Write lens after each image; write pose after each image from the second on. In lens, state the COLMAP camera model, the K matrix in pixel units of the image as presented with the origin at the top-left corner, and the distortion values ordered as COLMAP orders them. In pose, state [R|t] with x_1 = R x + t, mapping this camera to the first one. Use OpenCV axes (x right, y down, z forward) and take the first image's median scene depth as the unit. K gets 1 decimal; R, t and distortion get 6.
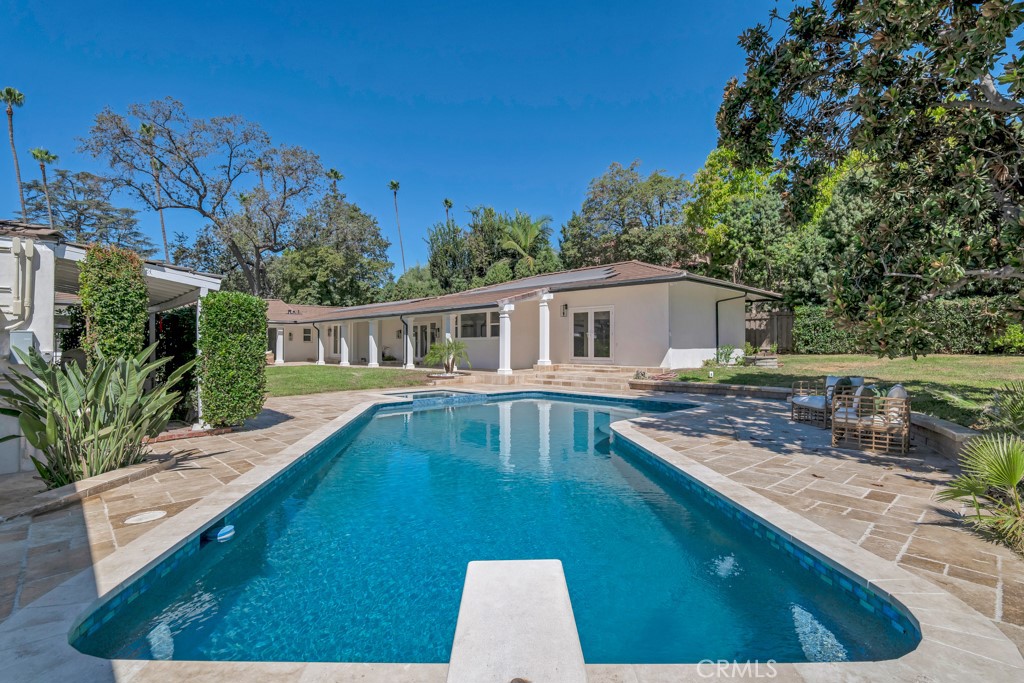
lens RADIAL K [[489.9, 0, 508.4], [0, 489.9, 341.3], [0, 0, 1]] dist [-0.012429, 0.001923]
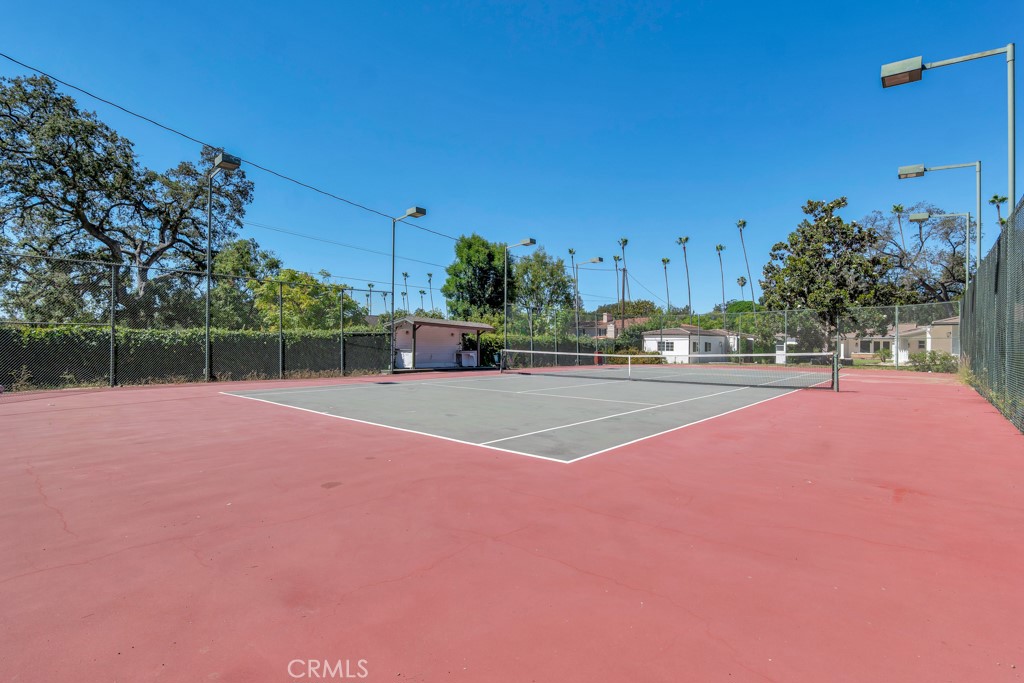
lens RADIAL K [[489.9, 0, 508.4], [0, 489.9, 341.3], [0, 0, 1]] dist [-0.012429, 0.001923]
pose [[0.079980, 0.000960, -0.996796, 0.909116], [-0.004820, 0.999988, 0.000576, -0.013228], [0.996785, 0.004759, 0.079984, -0.452606]]
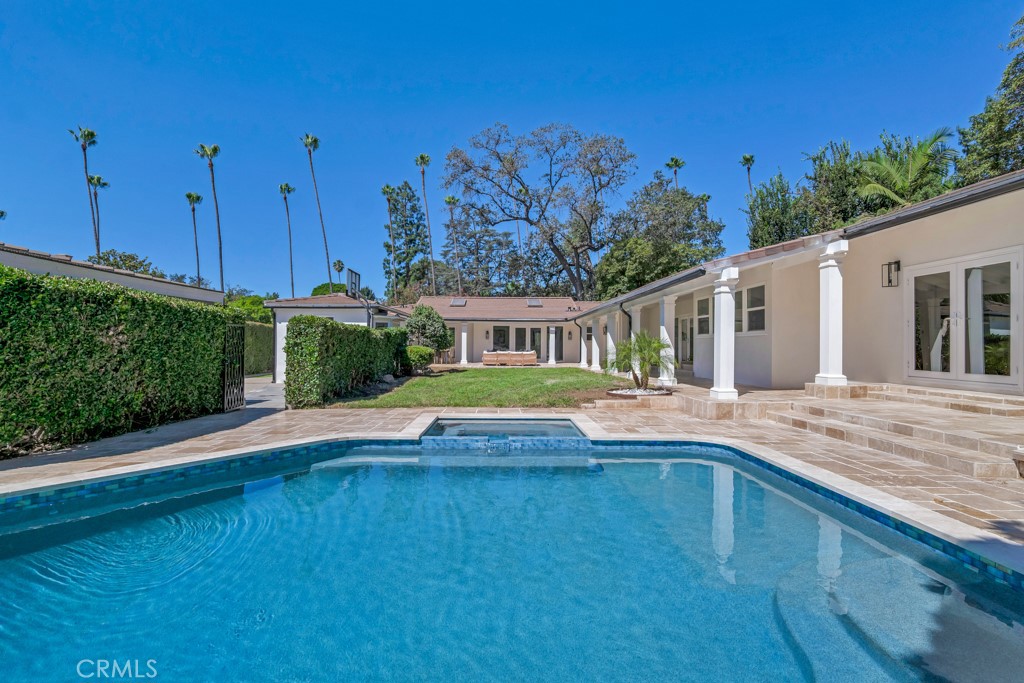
lens RADIAL K [[487.8, 0, 507.6], [0, 487.8, 338.8], [0, 0, 1]] dist [-0.010646, 0.000363]
pose [[0.733224, -0.003395, -0.679979, 0.073813], [-0.001392, 0.999978, -0.006493, 0.002198], [0.679986, 0.005708, 0.733203, 0.179635]]
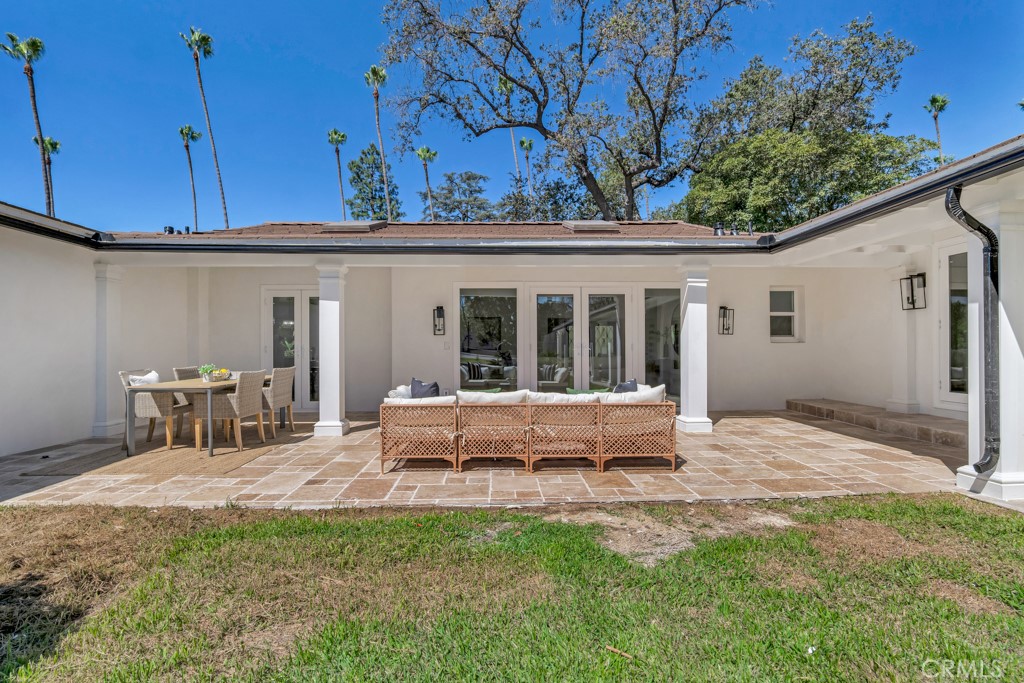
lens RADIAL K [[489.9, 0, 508.4], [0, 489.9, 341.3], [0, 0, 1]] dist [-0.012429, 0.001923]
pose [[0.738131, -0.018161, -0.674413, -0.263500], [0.010389, 0.999825, -0.015553, 0.003957], [0.674577, 0.004474, 0.738191, 0.539306]]
